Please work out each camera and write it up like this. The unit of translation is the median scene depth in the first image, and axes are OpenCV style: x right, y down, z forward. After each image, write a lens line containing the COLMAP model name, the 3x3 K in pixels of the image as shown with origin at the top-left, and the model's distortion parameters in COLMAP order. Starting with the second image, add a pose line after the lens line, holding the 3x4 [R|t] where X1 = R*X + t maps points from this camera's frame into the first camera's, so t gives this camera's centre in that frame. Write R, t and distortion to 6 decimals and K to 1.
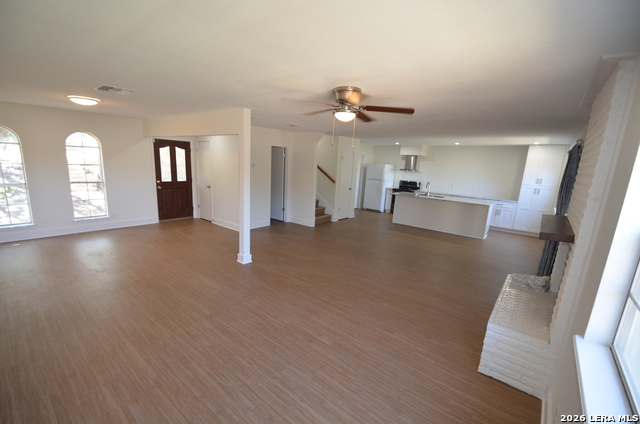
lens RADIAL K [[284.0, 0, 317.4], [0, 284.0, 218.6], [0, 0, 1]] dist [-0.001604, -0.008038]
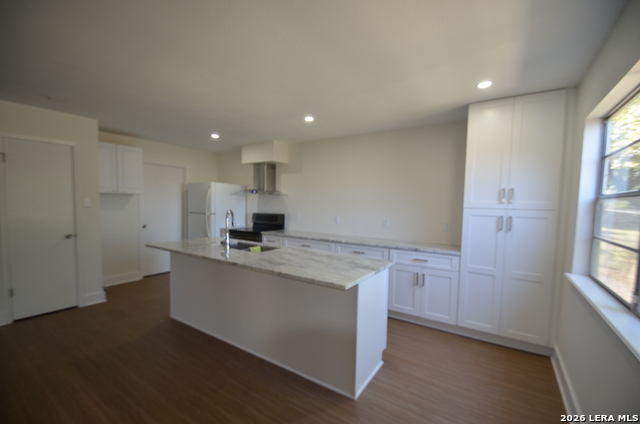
lens RADIAL K [[284.0, 0, 321.4], [0, 284.0, 216.2], [0, 0, 1]] dist [-0.001604, -0.008038]
pose [[0.994142, -0.040213, 0.100322, 0.886343], [0.053873, 0.989050, -0.137399, -0.119879], [-0.093698, 0.141998, 0.985422, 1.158359]]
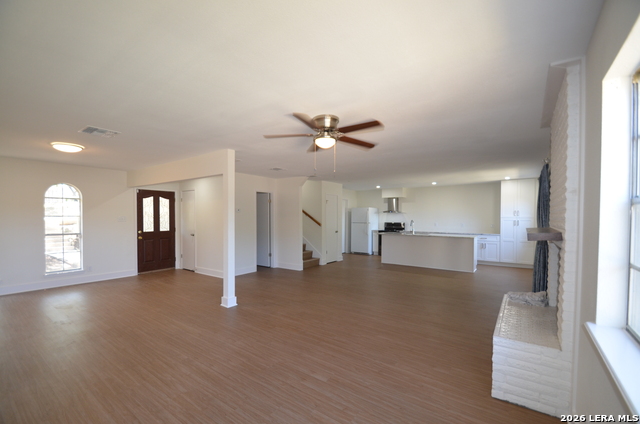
lens RADIAL K [[284.0, 0, 317.5], [0, 284.0, 215.8], [0, 0, 1]] dist [-0.001604, -0.008038]
pose [[0.997391, -0.051060, 0.051035, 0.000895], [0.060017, 0.979339, -0.193112, 0.059672], [-0.040120, 0.195672, 0.979848, 0.018285]]
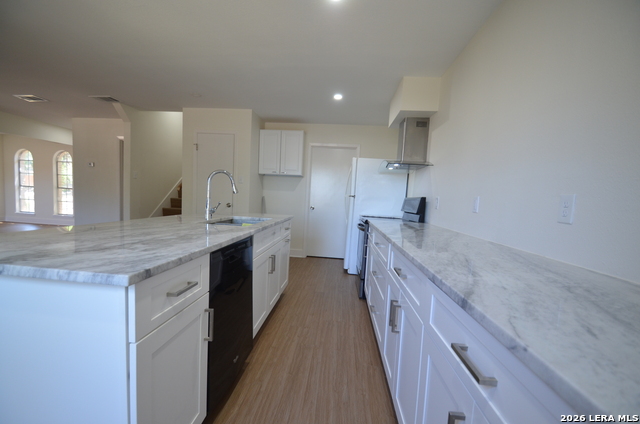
lens RADIAL K [[284.0, 0, 312.3], [0, 284.0, 224.2], [0, 0, 1]] dist [-0.001604, -0.008038]
pose [[0.554311, 0.050171, -0.830796, 1.296808], [-0.179351, 0.981931, -0.060366, -0.138155], [0.812756, 0.182466, 0.553293, 1.726398]]
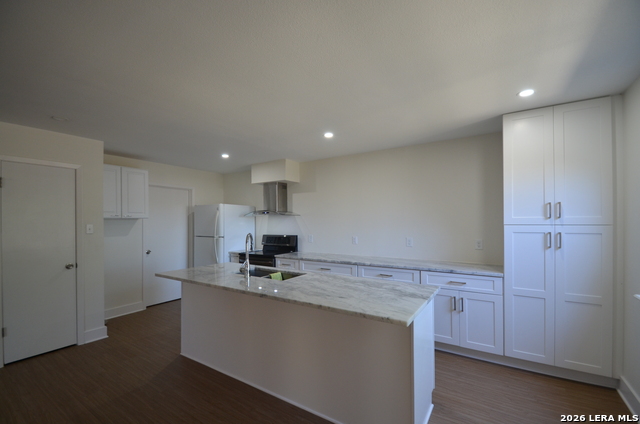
lens RADIAL K [[284.0, 0, 321.0], [0, 284.0, 215.7], [0, 0, 1]] dist [-0.001604, -0.008038]
pose [[0.991750, -0.058607, 0.114009, 0.821414], [0.081097, 0.975621, -0.203930, -0.139315], [-0.099278, 0.211494, 0.972324, 1.220604]]
